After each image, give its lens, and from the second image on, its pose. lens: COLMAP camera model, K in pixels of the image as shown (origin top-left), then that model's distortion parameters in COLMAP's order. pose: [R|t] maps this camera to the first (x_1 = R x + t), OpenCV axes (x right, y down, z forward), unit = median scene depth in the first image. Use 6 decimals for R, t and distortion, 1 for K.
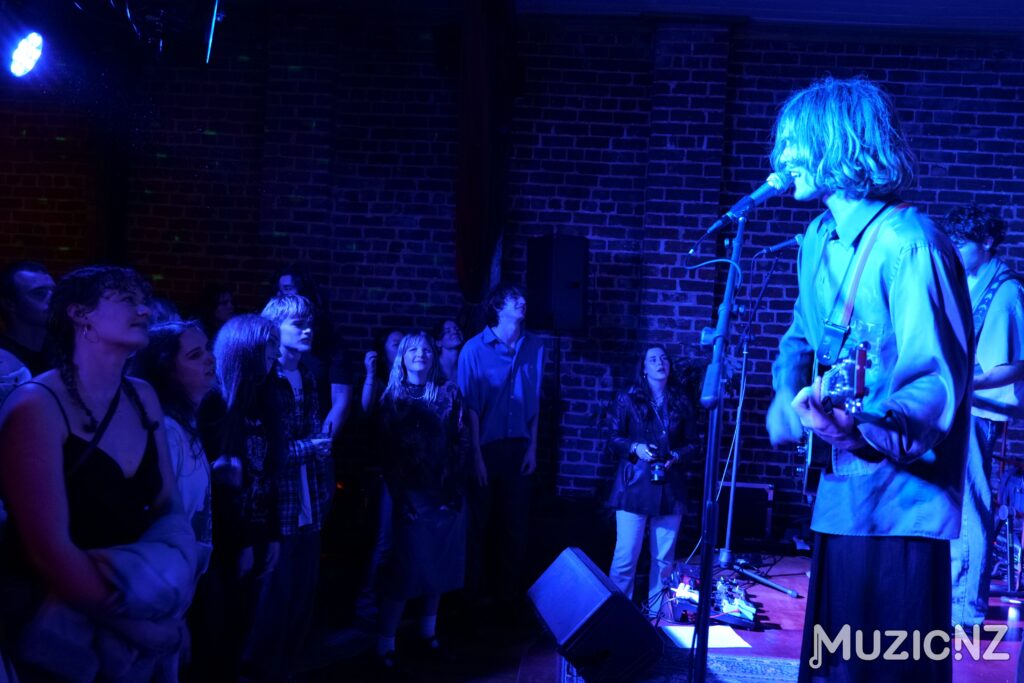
lens RADIAL K [[832.1, 0, 513.5], [0, 832.1, 343.2], [0, 0, 1]] dist [0.020261, -0.030816]
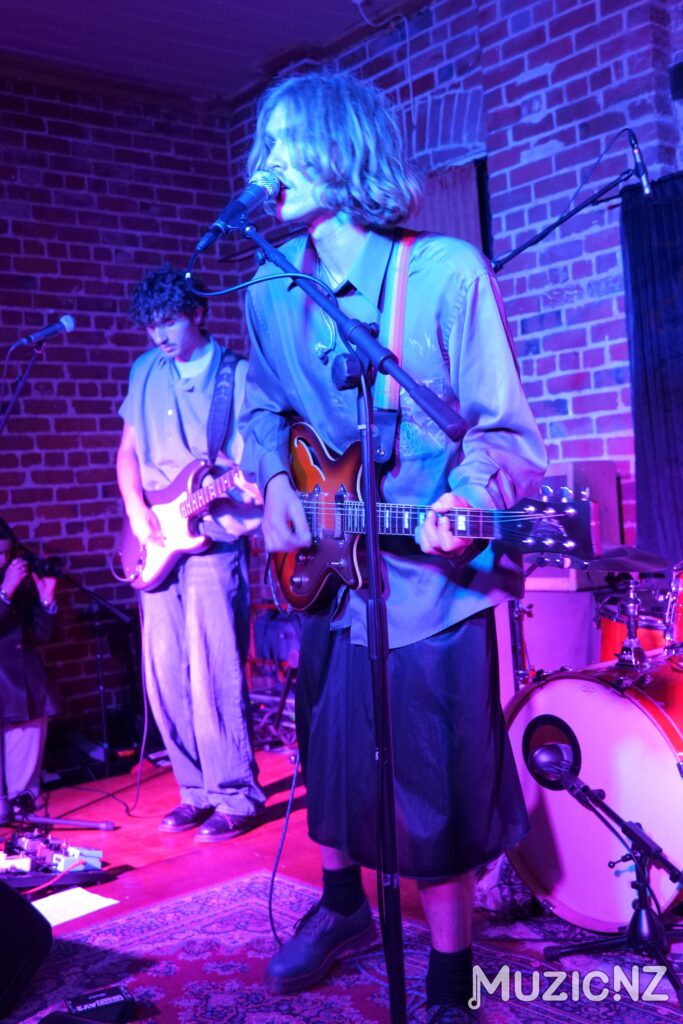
lens RADIAL K [[1183.4, 0, 358.1], [0, 1183.4, 511.7], [0, 0, 1]] dist [0.003651, 0.000000]
pose [[0.705437, -0.118292, 0.698831, -0.133349], [0.135172, 0.990331, 0.031186, 0.023085], [-0.695763, 0.072463, 0.714607, 0.080416]]
